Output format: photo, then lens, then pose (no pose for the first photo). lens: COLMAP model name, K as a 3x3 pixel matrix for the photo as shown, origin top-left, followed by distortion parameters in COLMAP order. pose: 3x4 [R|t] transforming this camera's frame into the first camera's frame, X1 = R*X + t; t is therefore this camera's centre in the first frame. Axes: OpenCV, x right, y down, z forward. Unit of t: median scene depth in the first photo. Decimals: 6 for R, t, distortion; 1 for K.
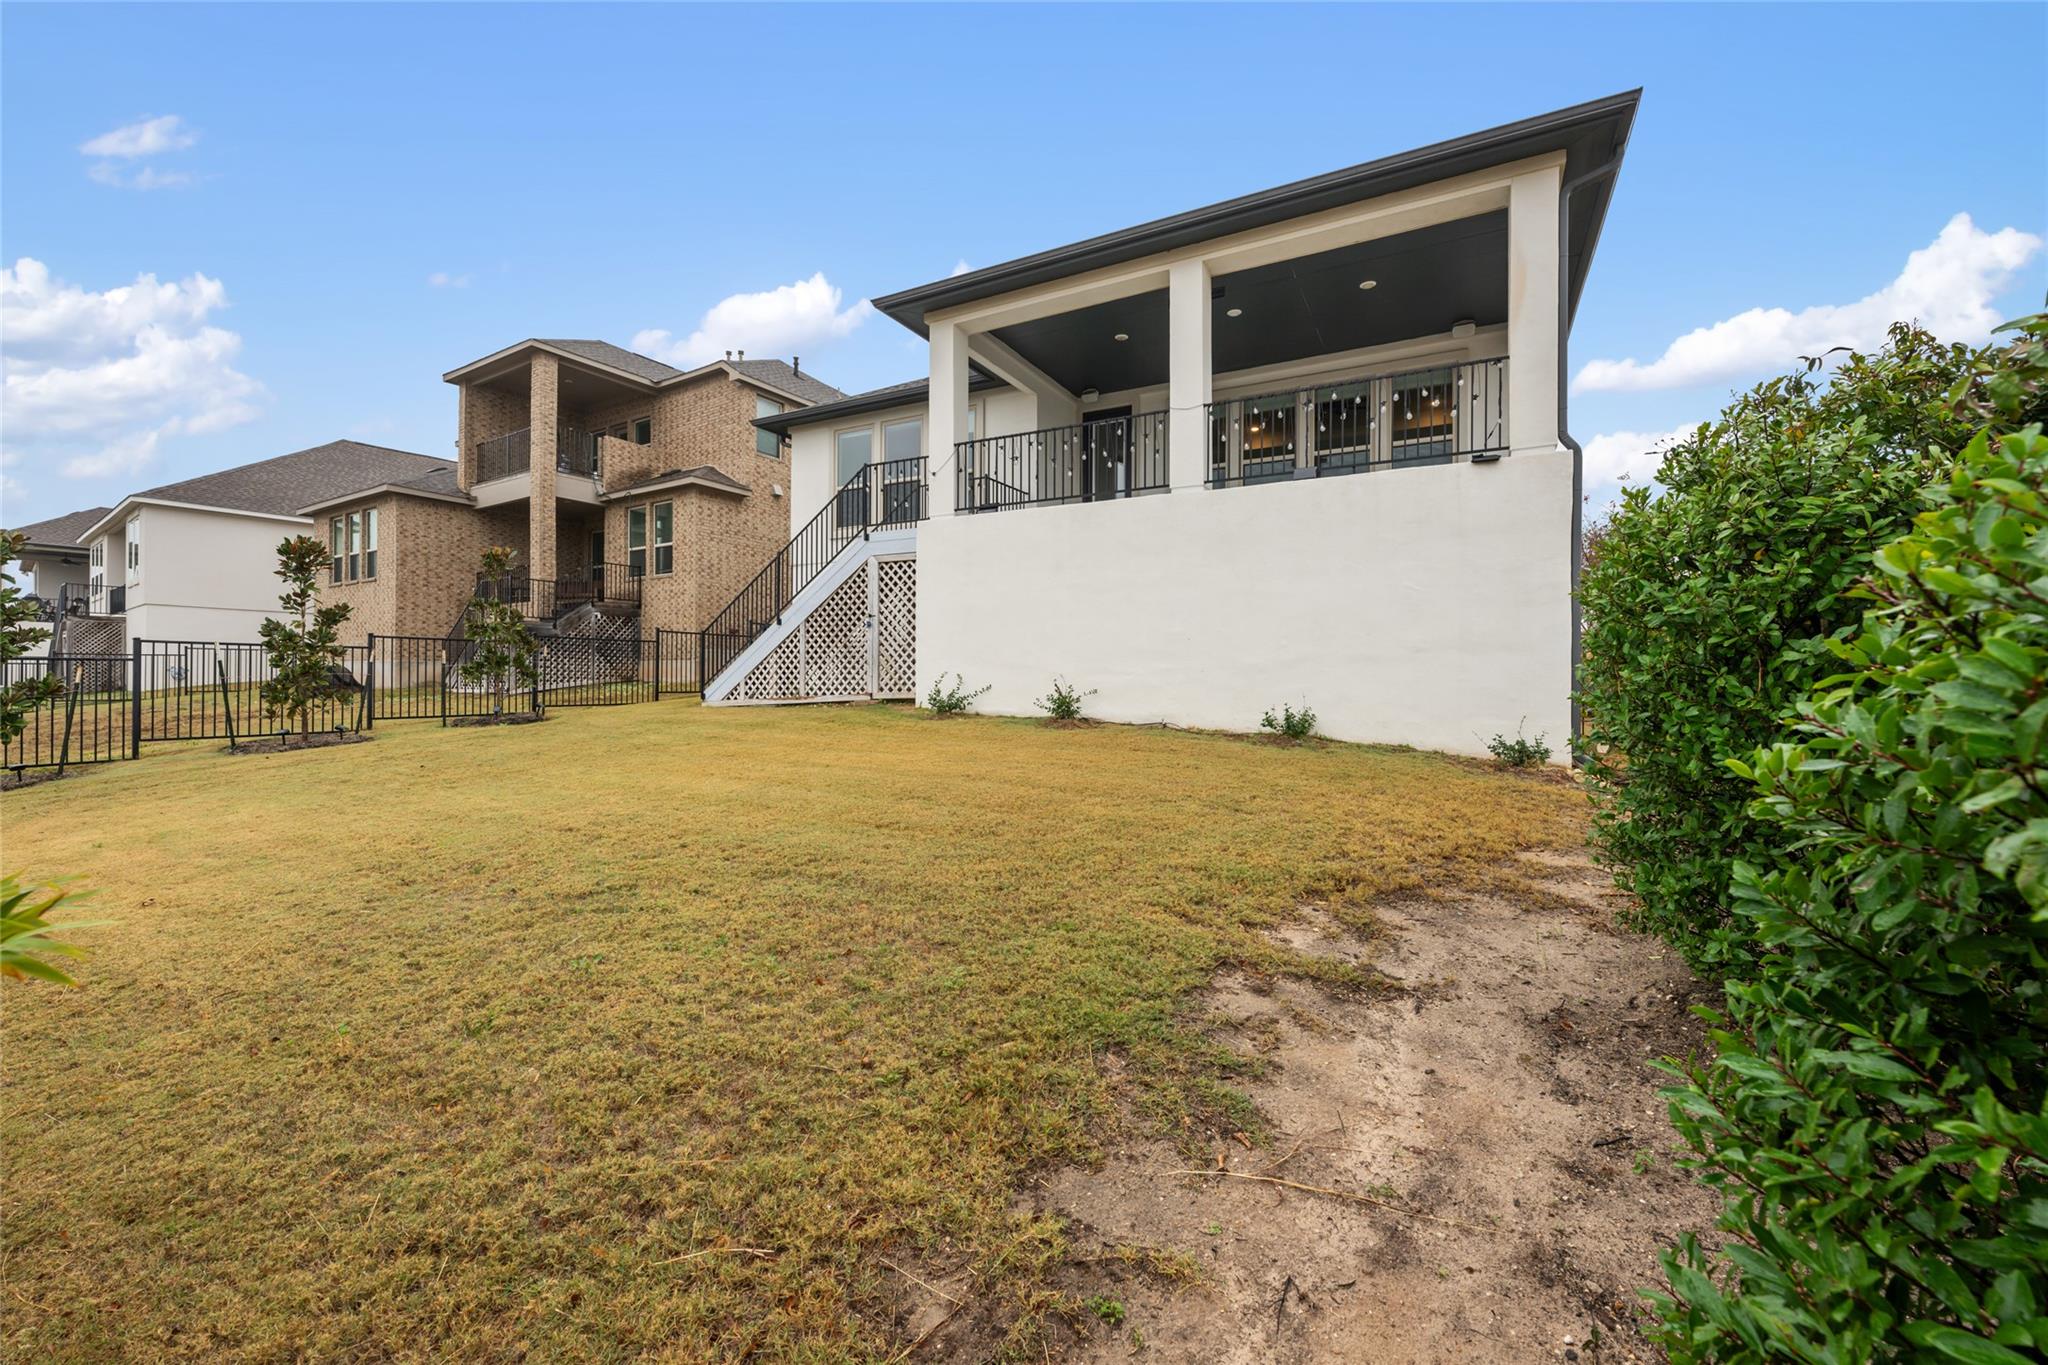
lens RADIAL K [[803.2, 0, 1023.6], [0, 803.2, 677.9], [0, 0, 1]] dist [0.001213, -0.000129]
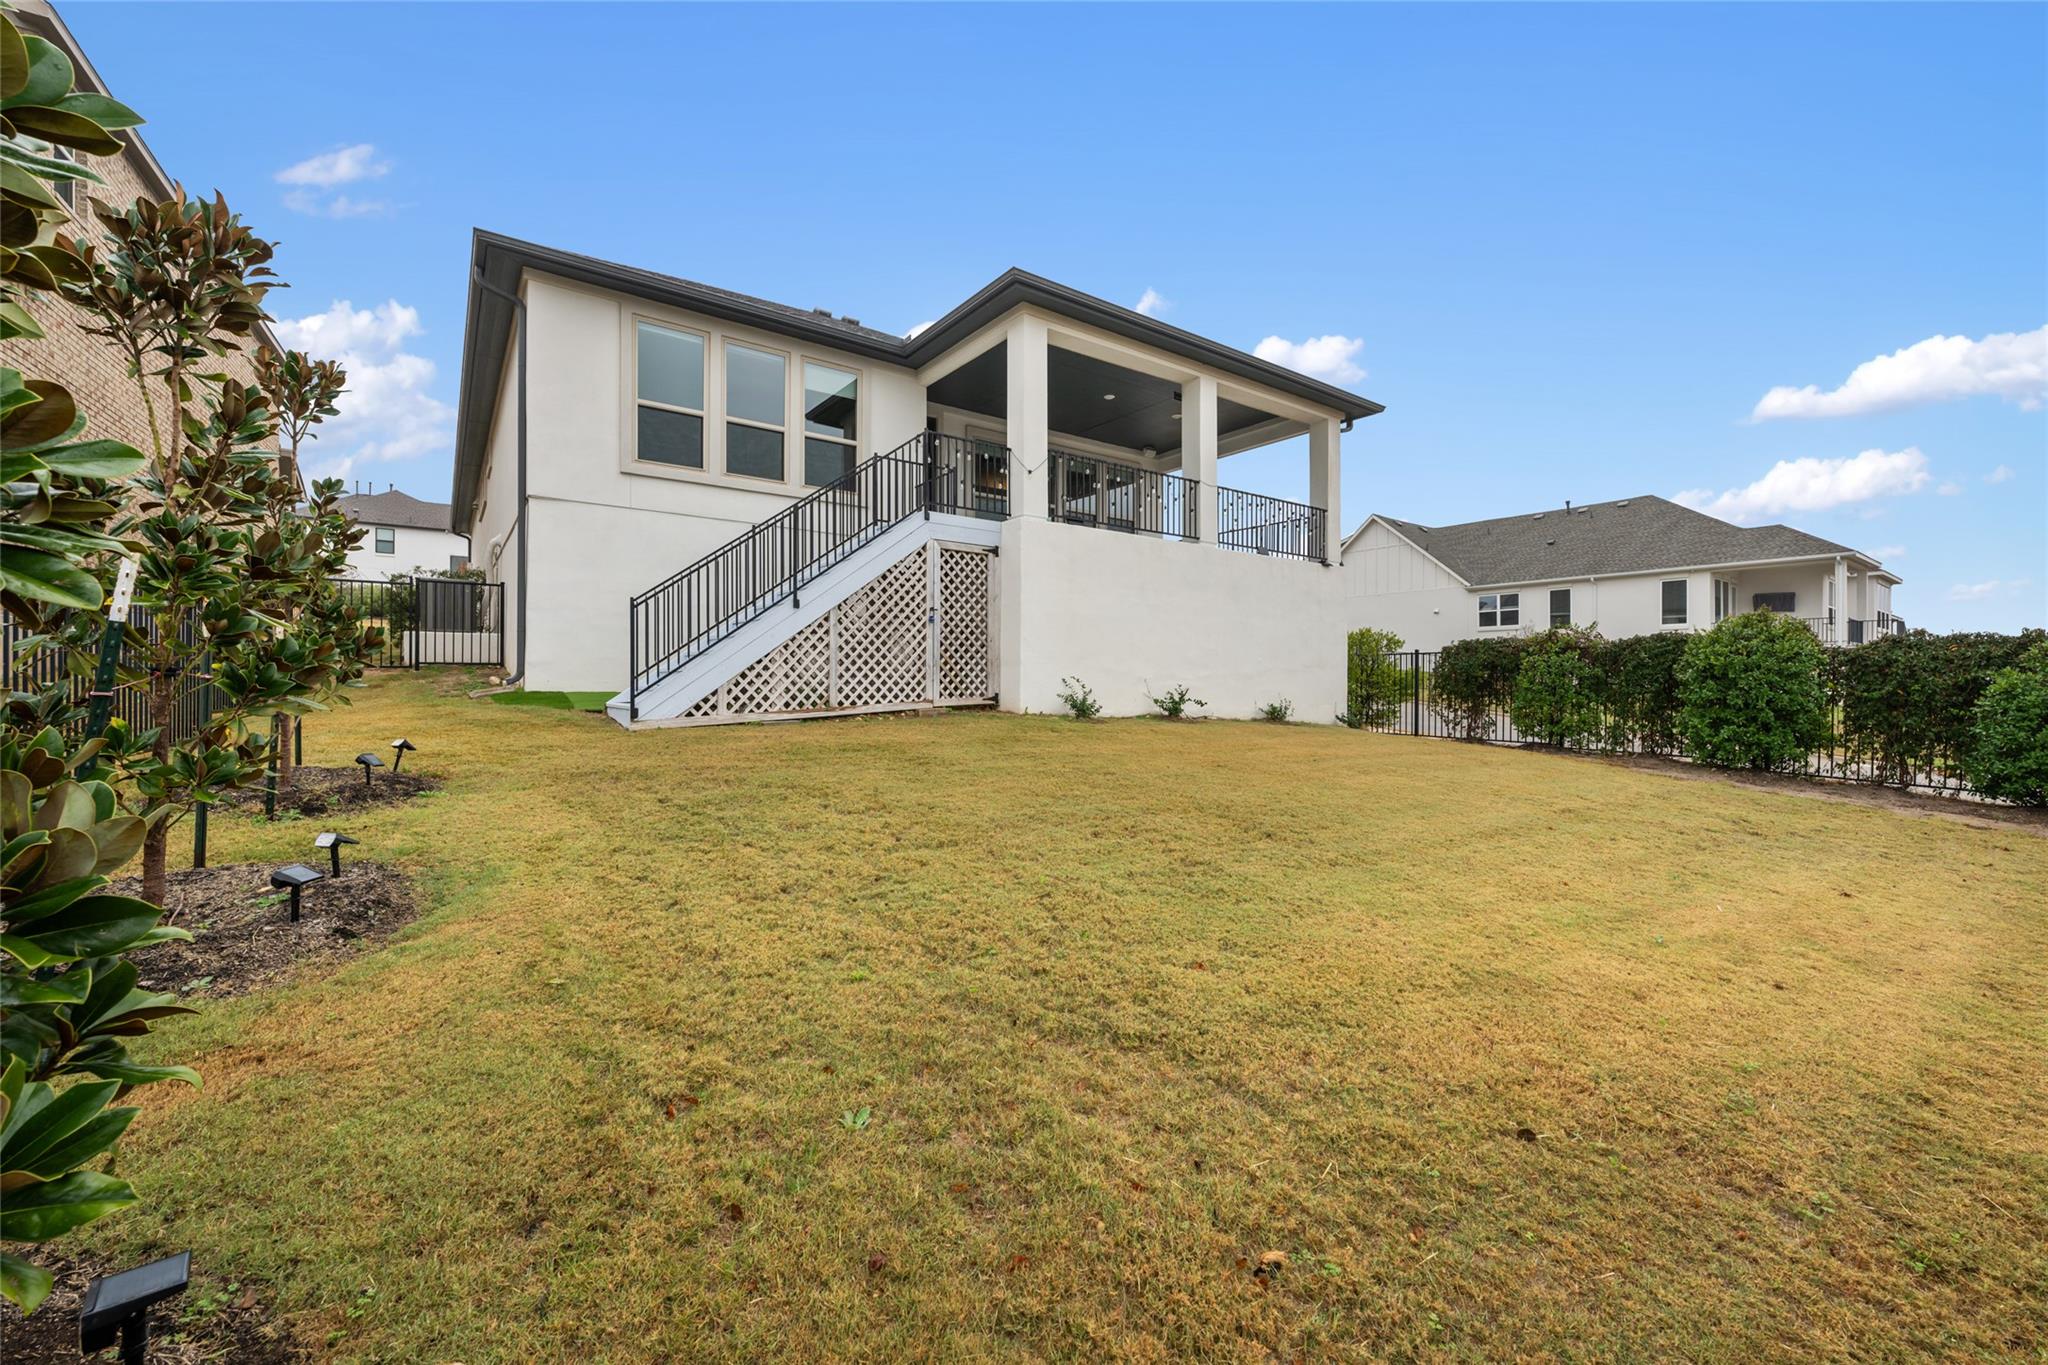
lens RADIAL K [[810.0, 0, 1025.6], [0, 810.0, 689.4], [0, 0, 1]] dist [-0.000655, -0.000050]
pose [[0.423518, -0.011543, 0.905814, -0.920165], [0.000763, 0.999923, 0.012385, -0.002876], [-0.905887, -0.004554, 0.423495, 0.540403]]
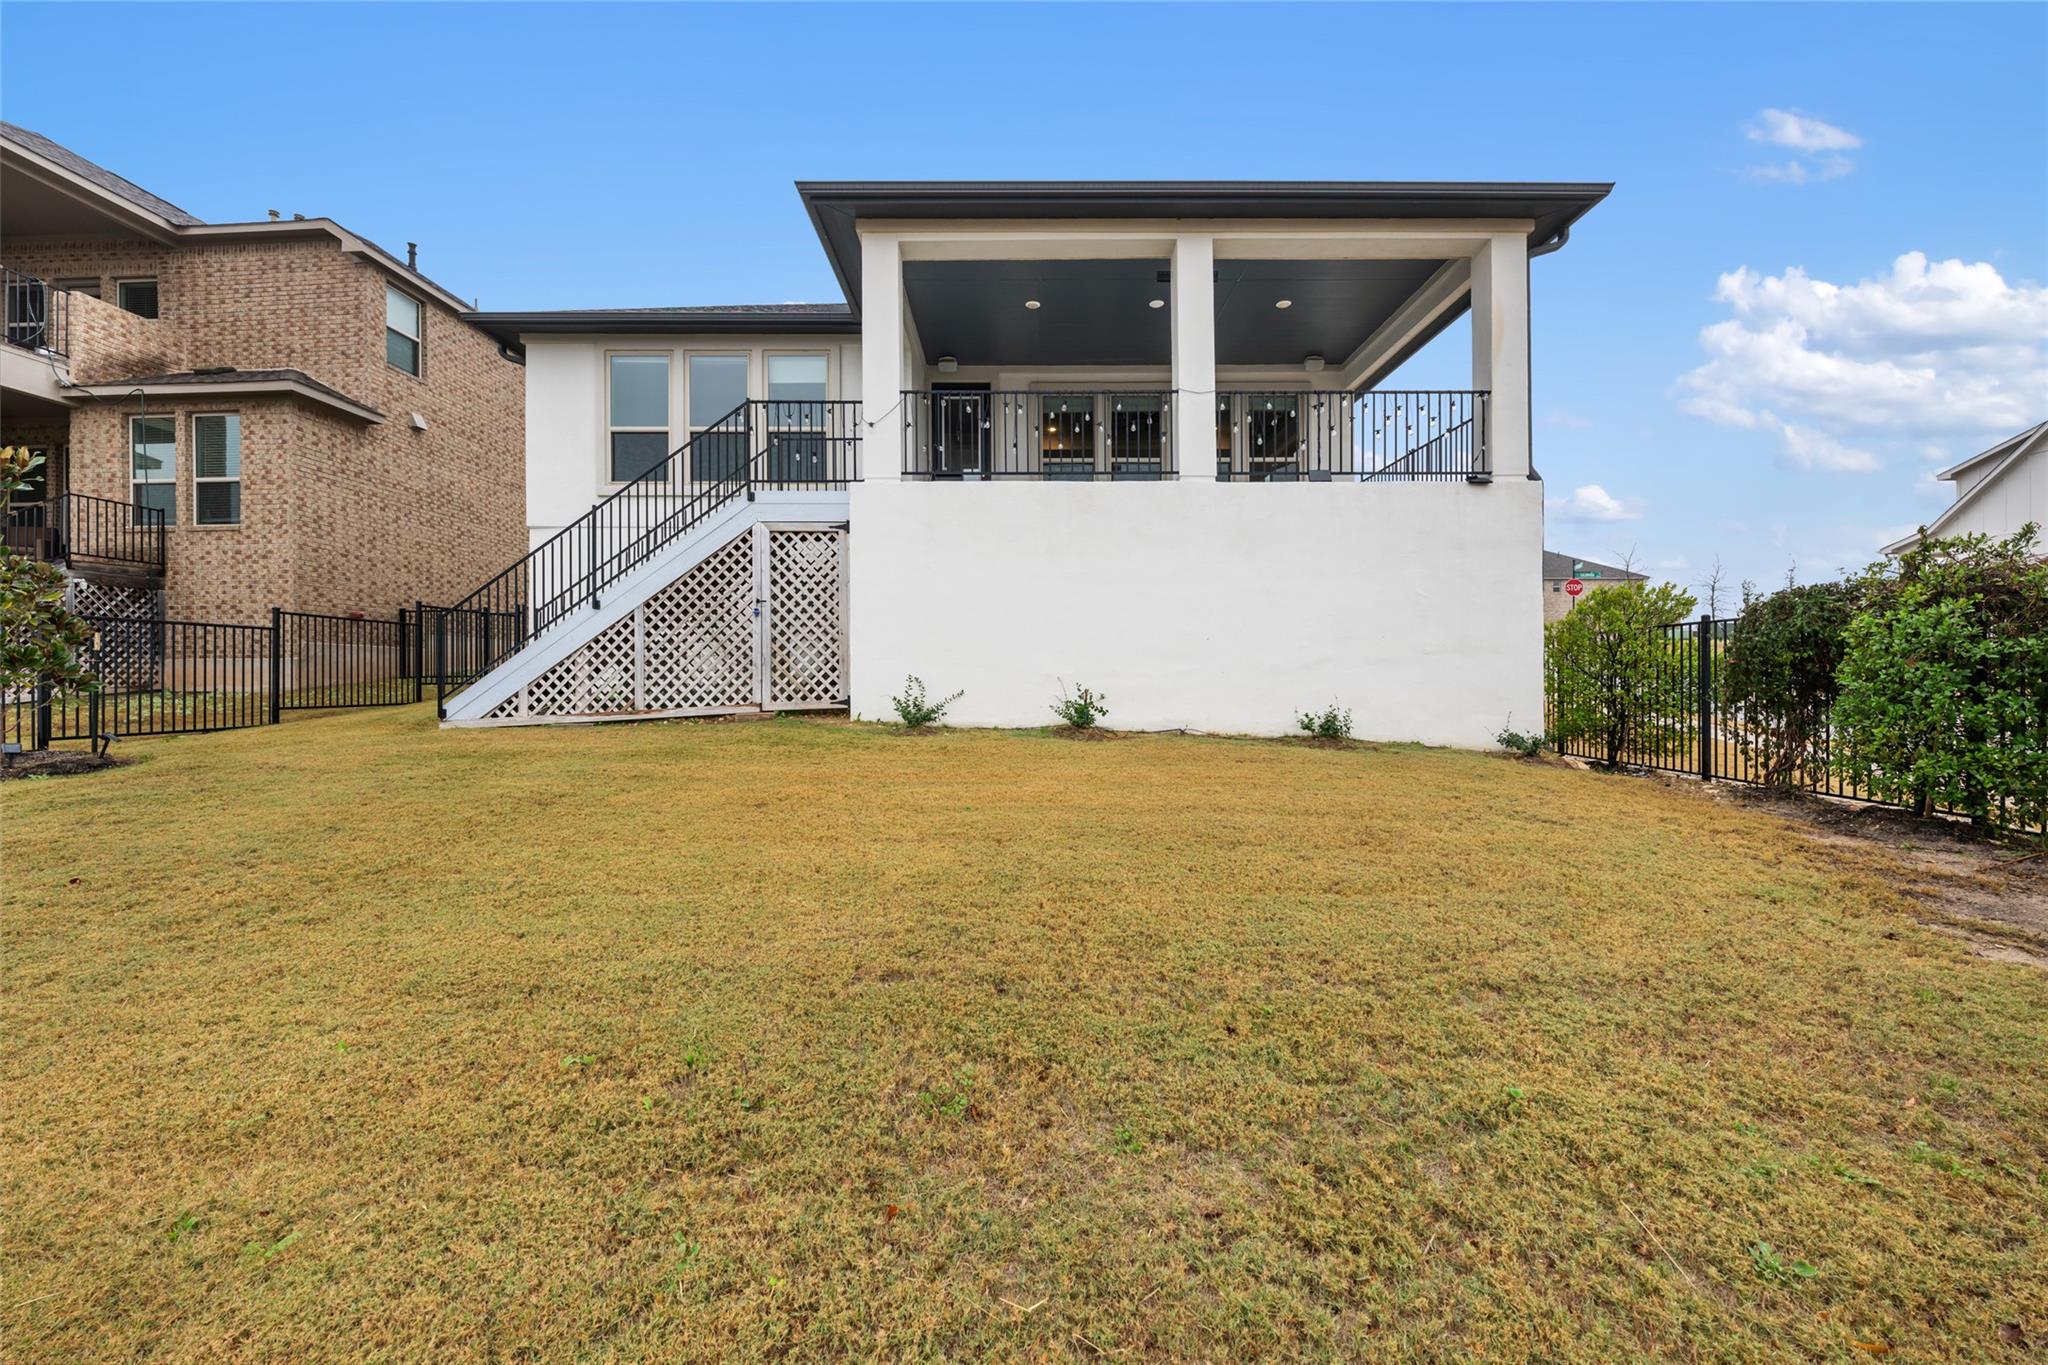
lens RADIAL K [[792.3, 0, 1022.5], [0, 792.3, 678.0], [0, 0, 1]] dist [-0.001424, 0.000004]
pose [[0.876143, -0.009518, 0.481957, -0.330040], [0.007834, 0.999954, 0.005506, -0.007032], [-0.481987, -0.001048, 0.876178, 0.223845]]
